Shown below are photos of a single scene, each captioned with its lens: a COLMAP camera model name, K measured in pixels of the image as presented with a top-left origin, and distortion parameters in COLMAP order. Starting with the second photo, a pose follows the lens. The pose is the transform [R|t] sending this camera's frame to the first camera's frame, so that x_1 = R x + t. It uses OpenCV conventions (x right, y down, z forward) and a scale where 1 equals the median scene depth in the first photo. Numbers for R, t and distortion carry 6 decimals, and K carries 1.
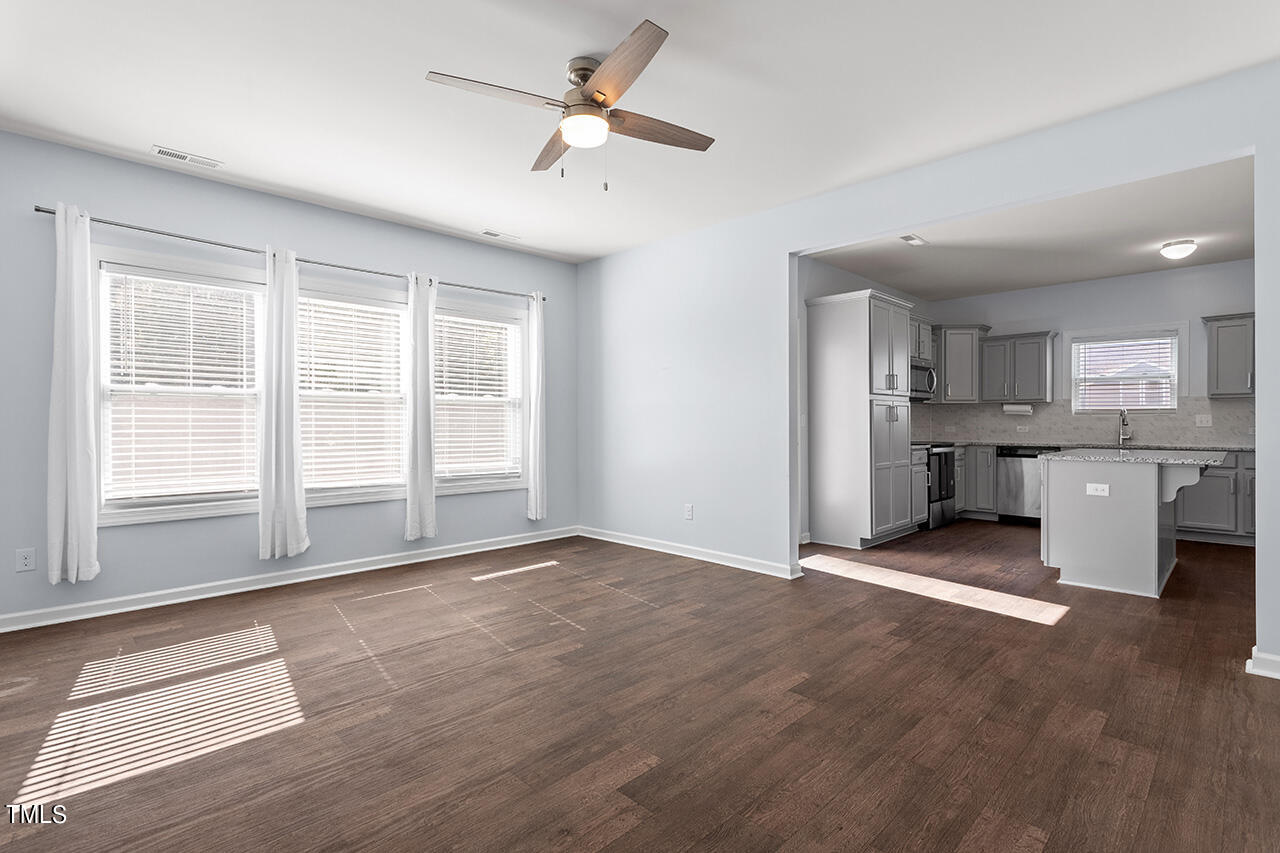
lens RADIAL K [[607.9, 0, 635.7], [0, 607.9, 430.4], [0, 0, 1]] dist [0.006866, 0.000451]
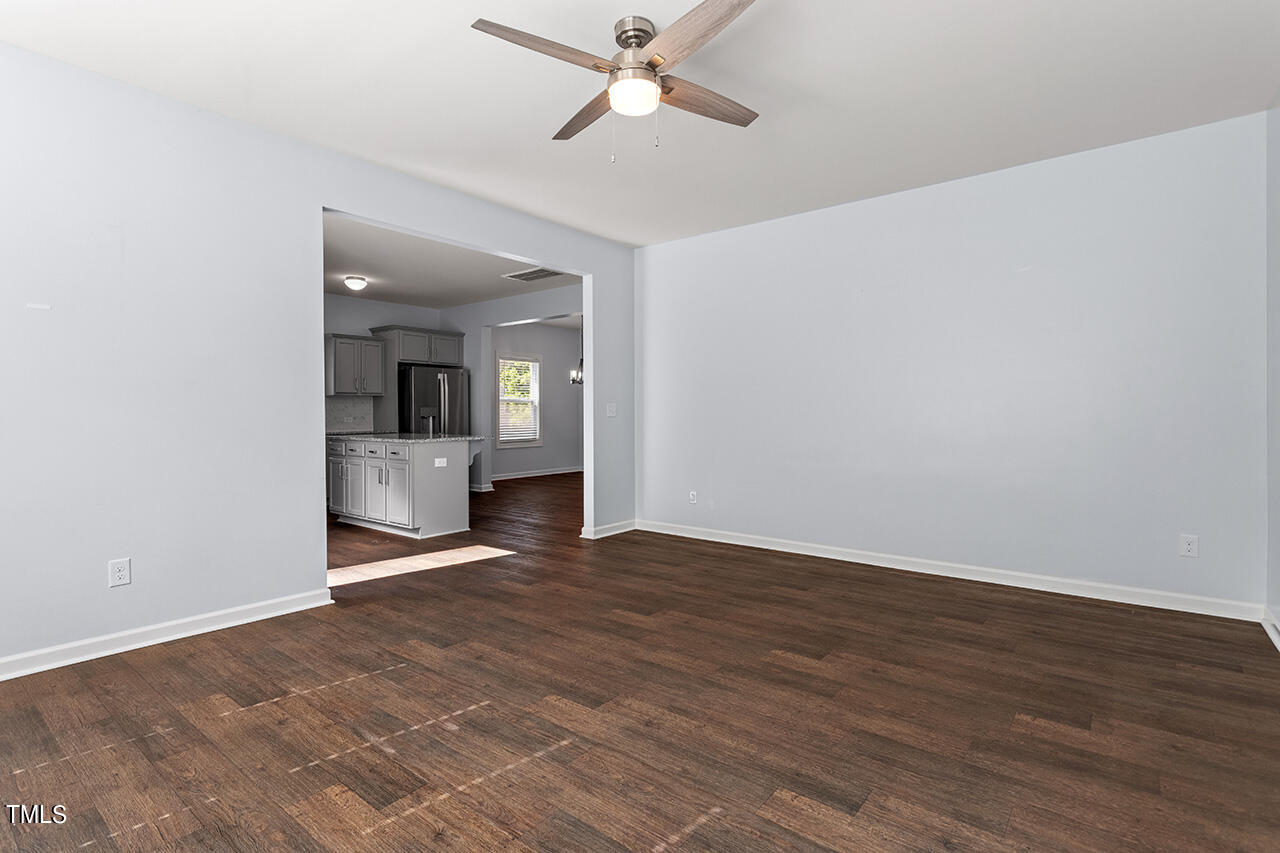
lens RADIAL K [[607.9, 0, 633.7], [0, 607.9, 415.2], [0, 0, 1]] dist [0.006866, 0.000451]
pose [[-0.116588, -0.002446, 0.993177, -0.731308], [0.010518, 0.999938, 0.003697, -0.010874], [-0.993125, 0.010877, -0.116555, 0.811744]]
